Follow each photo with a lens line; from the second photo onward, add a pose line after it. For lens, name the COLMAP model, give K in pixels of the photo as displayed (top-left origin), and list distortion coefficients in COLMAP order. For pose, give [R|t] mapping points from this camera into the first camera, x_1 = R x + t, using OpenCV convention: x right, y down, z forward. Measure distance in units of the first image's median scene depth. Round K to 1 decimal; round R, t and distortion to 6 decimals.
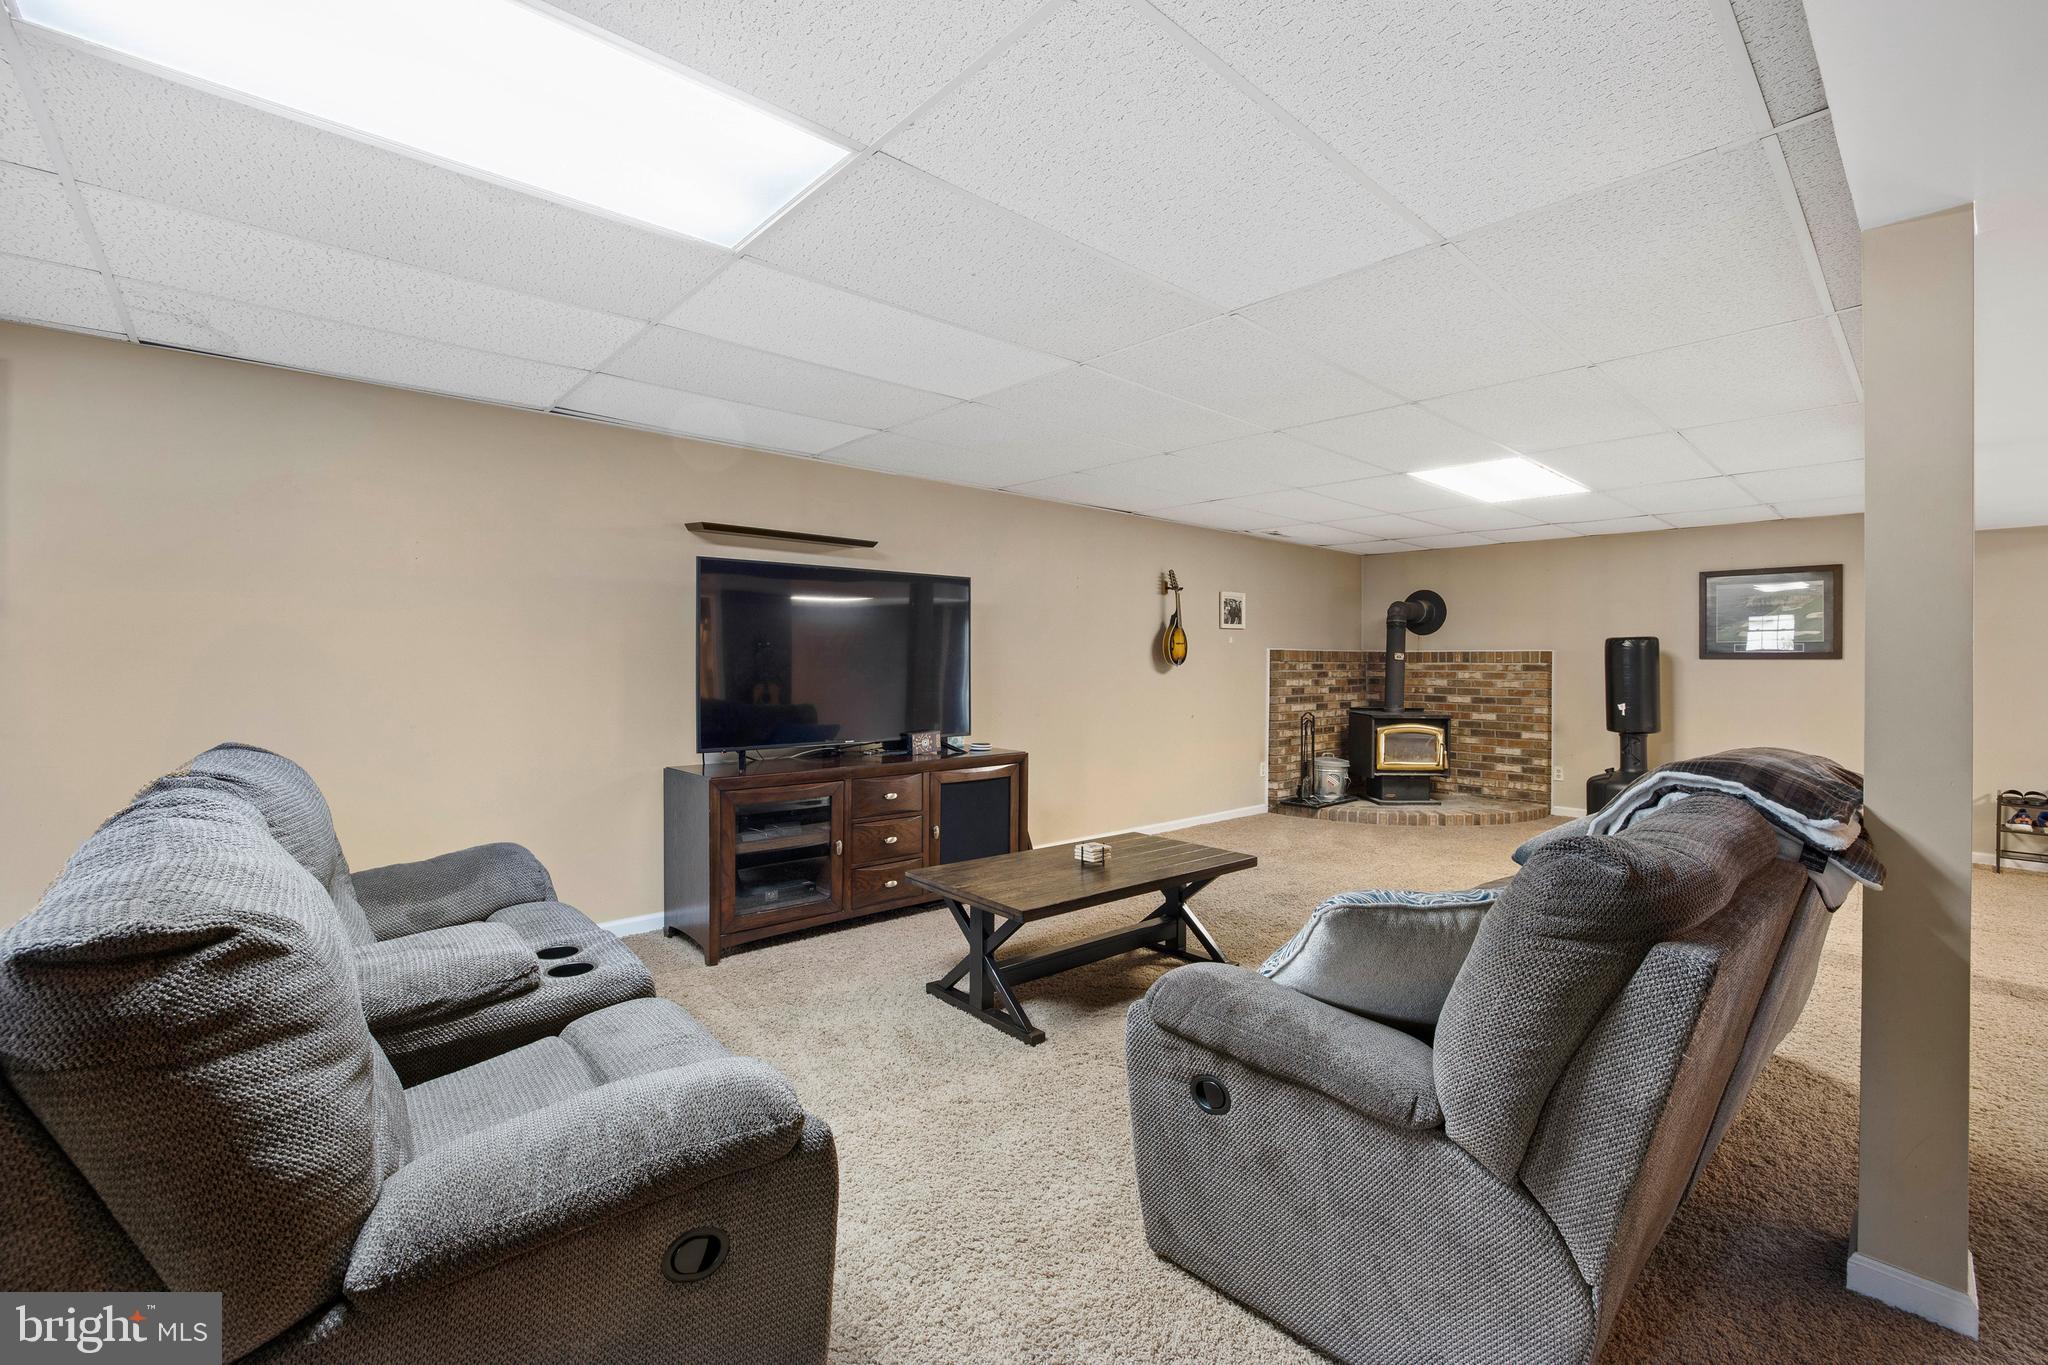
lens RADIAL K [[877.1, 0, 1027.3], [0, 877.1, 661.8], [0, 0, 1]] dist [-0.032862, 0.010184]
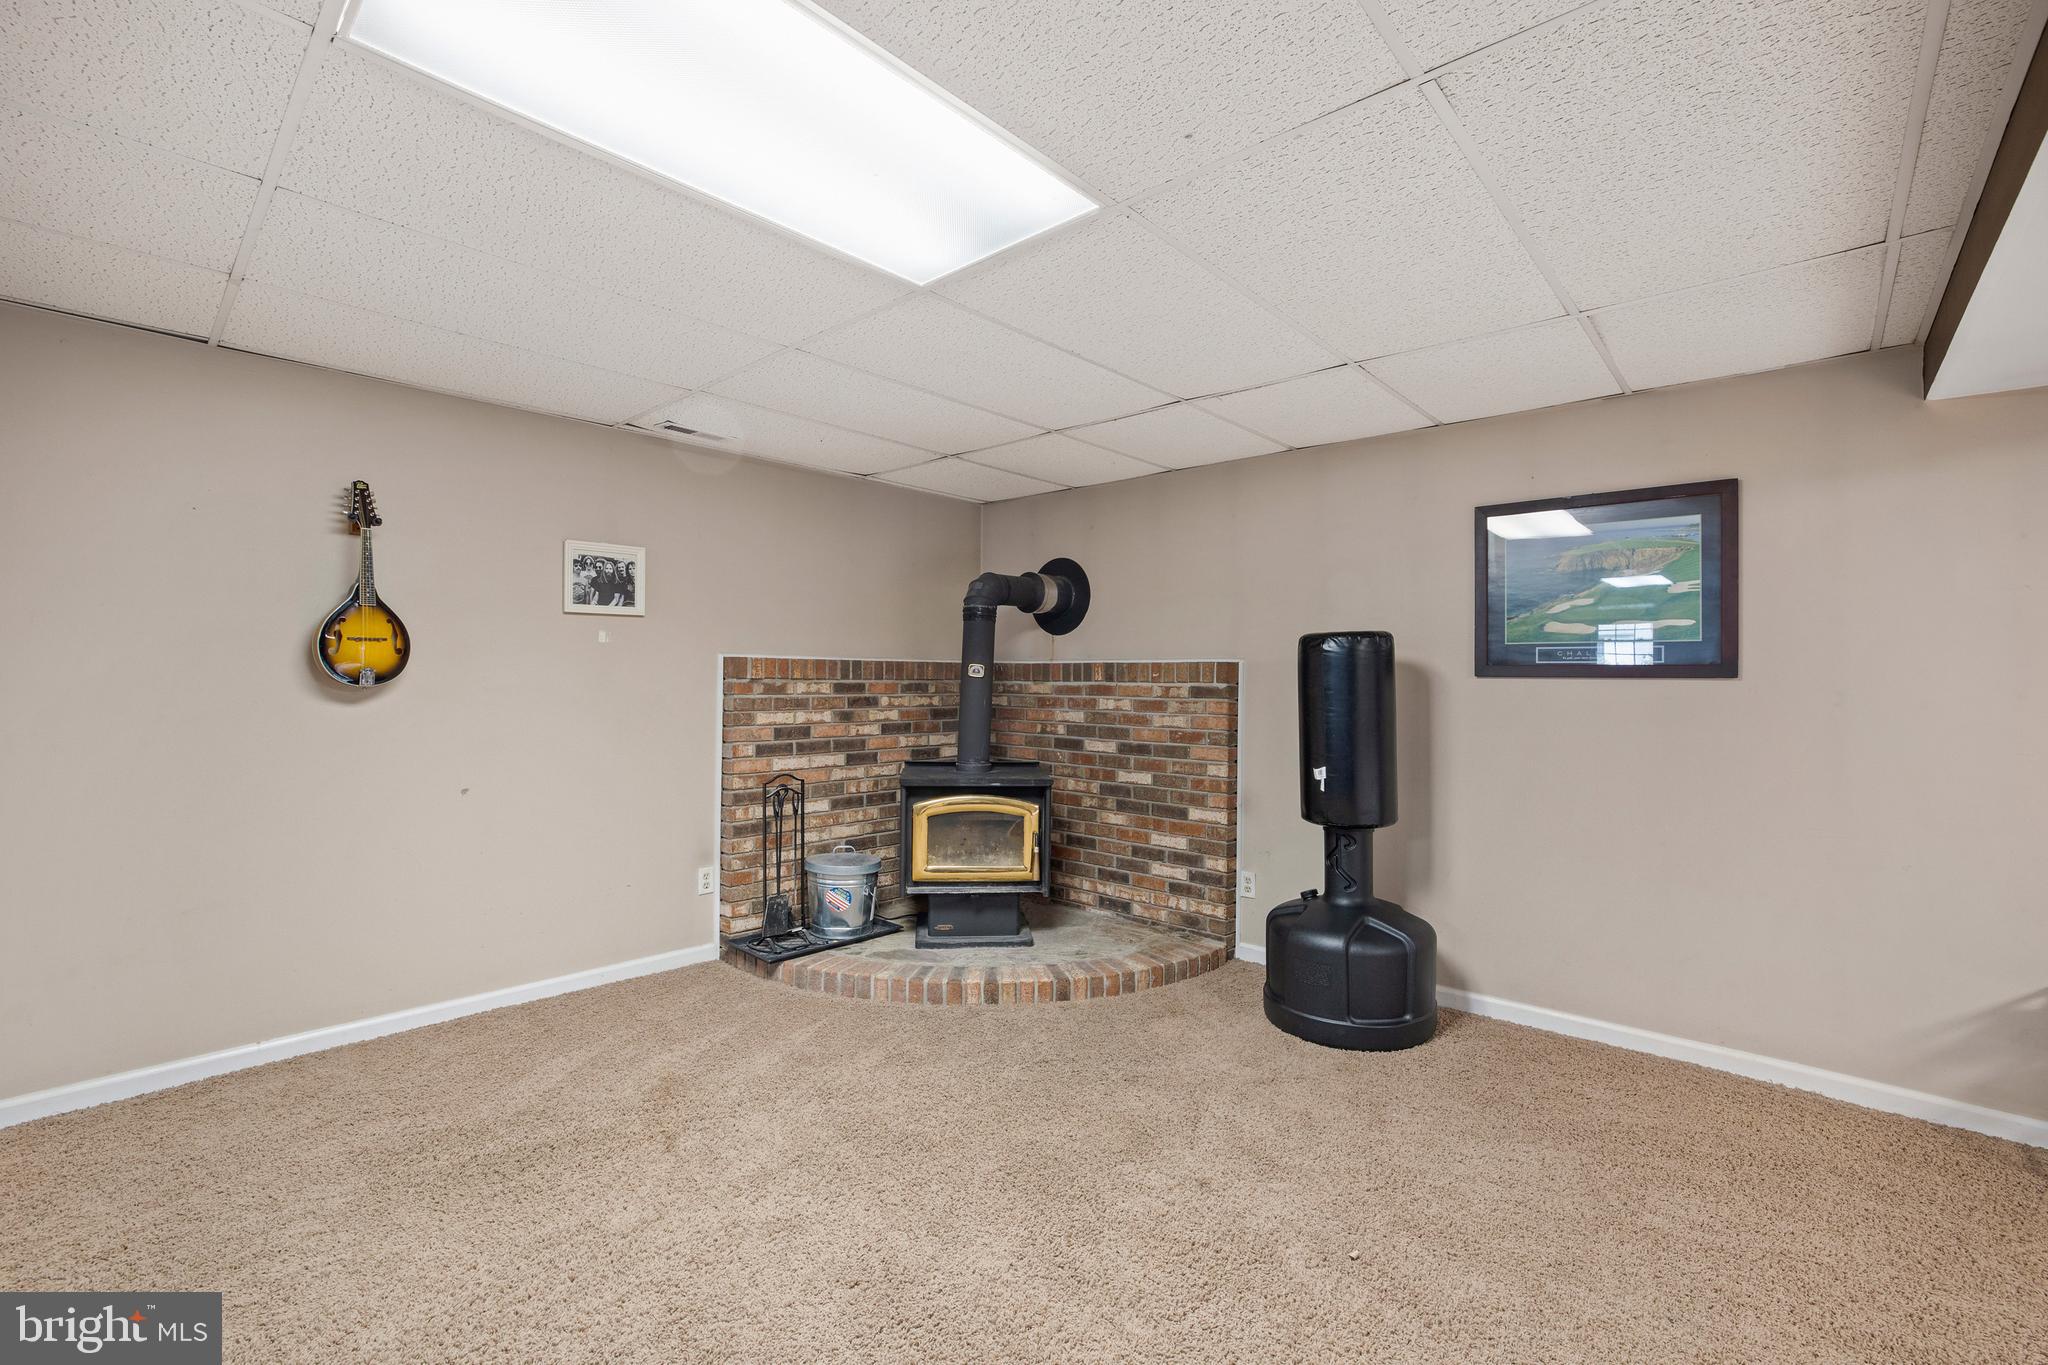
lens RADIAL K [[877.1, 0, 1013.6], [0, 877.1, 666.4], [0, 0, 1]] dist [-0.032862, 0.010184]
pose [[0.996412, 0.005028, 0.084483, 0.408721], [-0.003912, 0.999903, -0.013369, -0.001323], [-0.084542, 0.012991, 0.996335, 0.449652]]
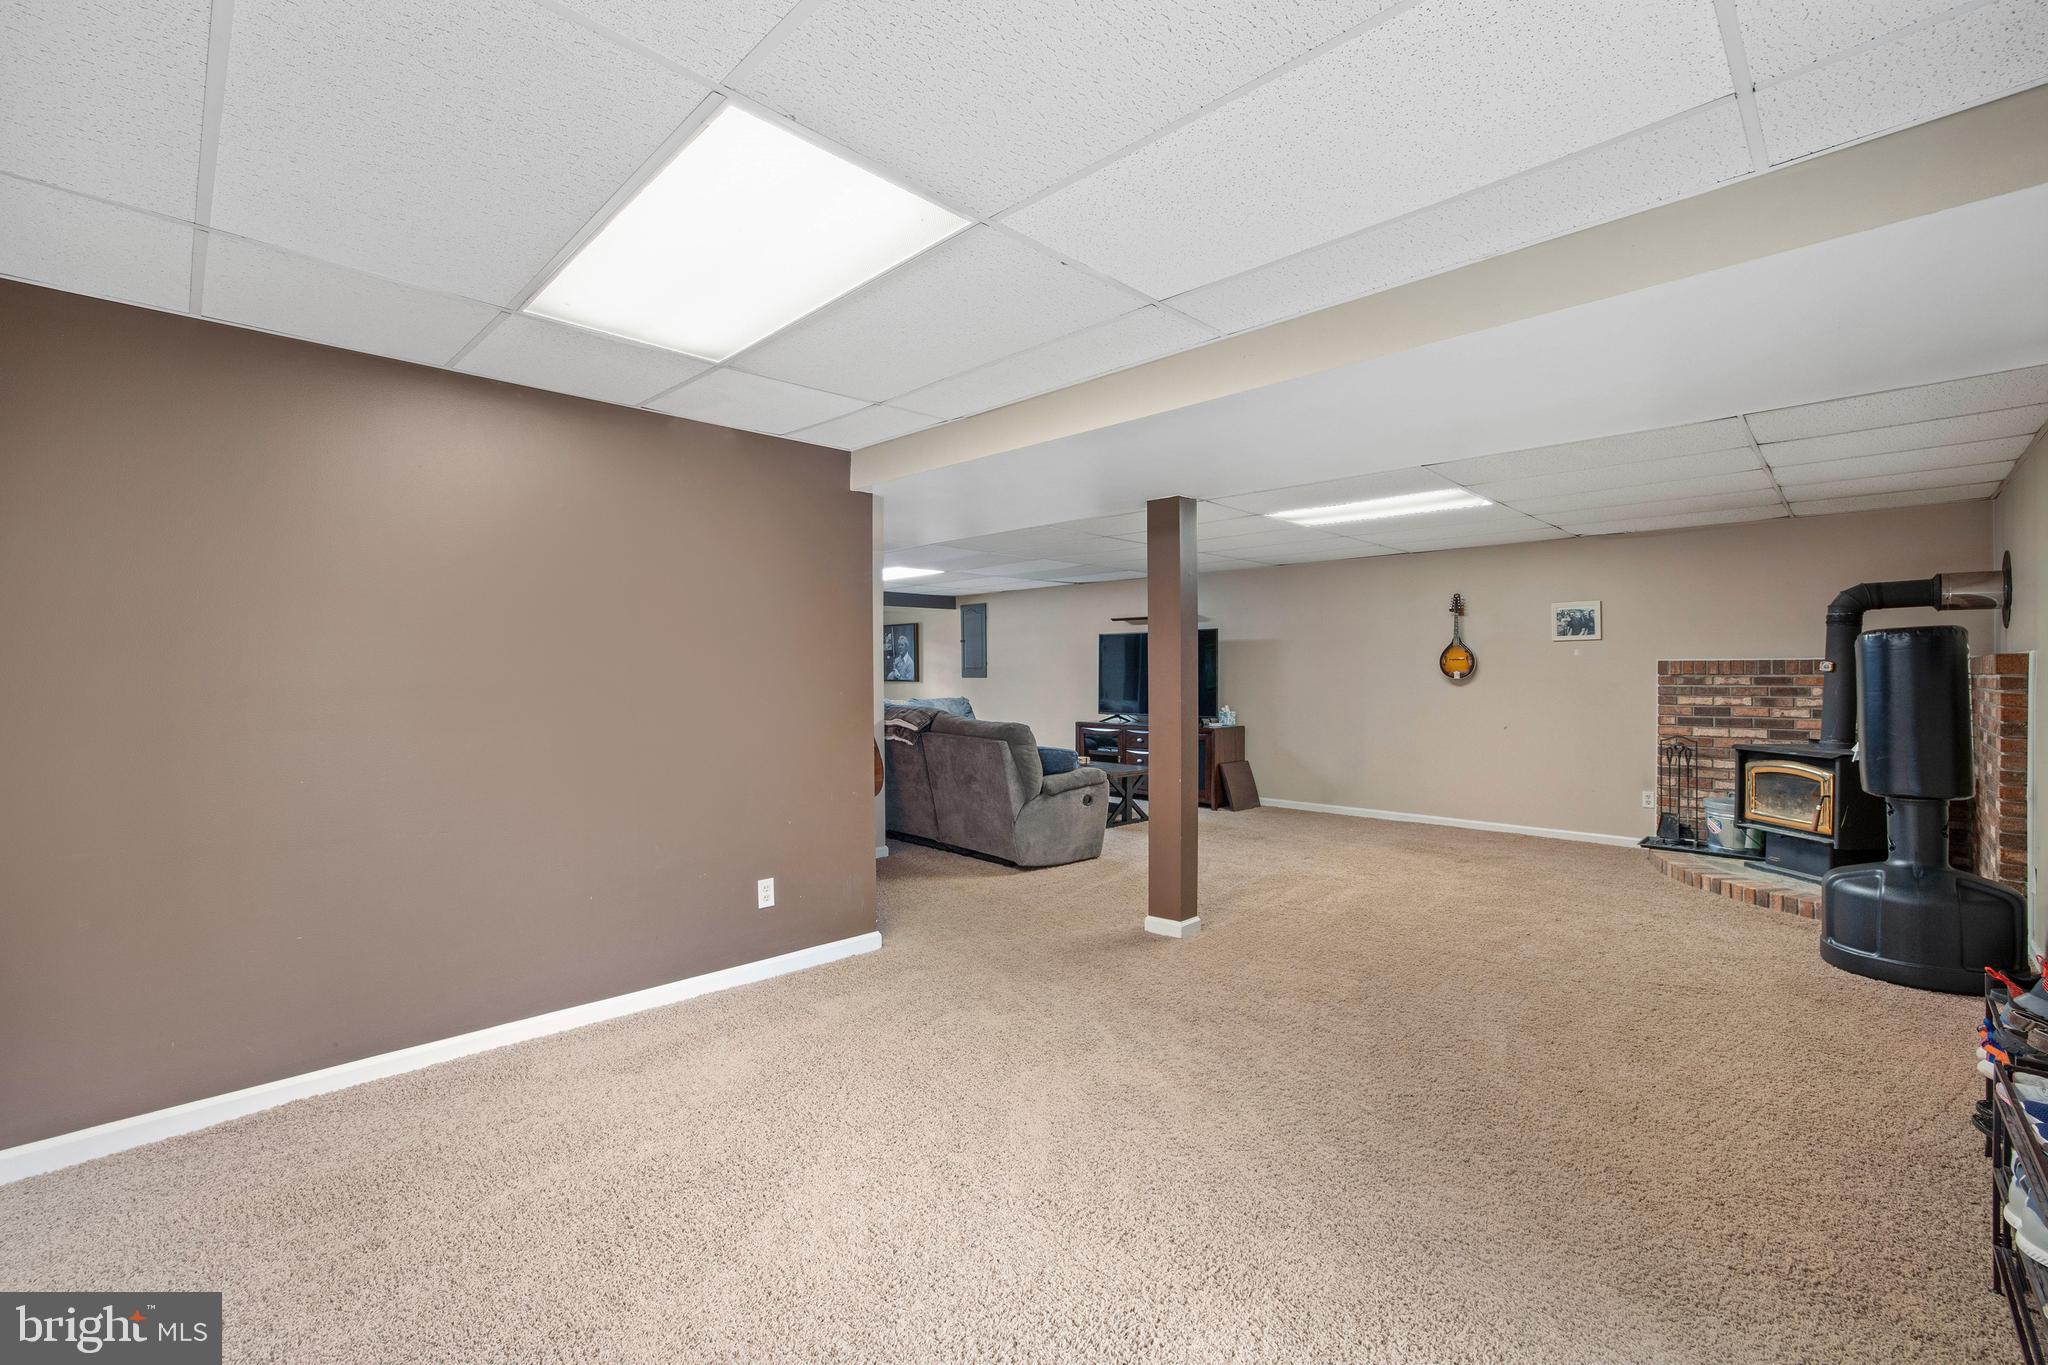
lens RADIAL K [[877.1, 0, 1023.9], [0, 877.1, 687.1], [0, 0, 1]] dist [-0.032862, 0.010184]
pose [[0.048193, 0.007086, -0.998813, 1.085397], [0.001471, 0.999973, 0.007166, 0.004909], [0.998837, -0.001814, 0.048182, 0.341360]]
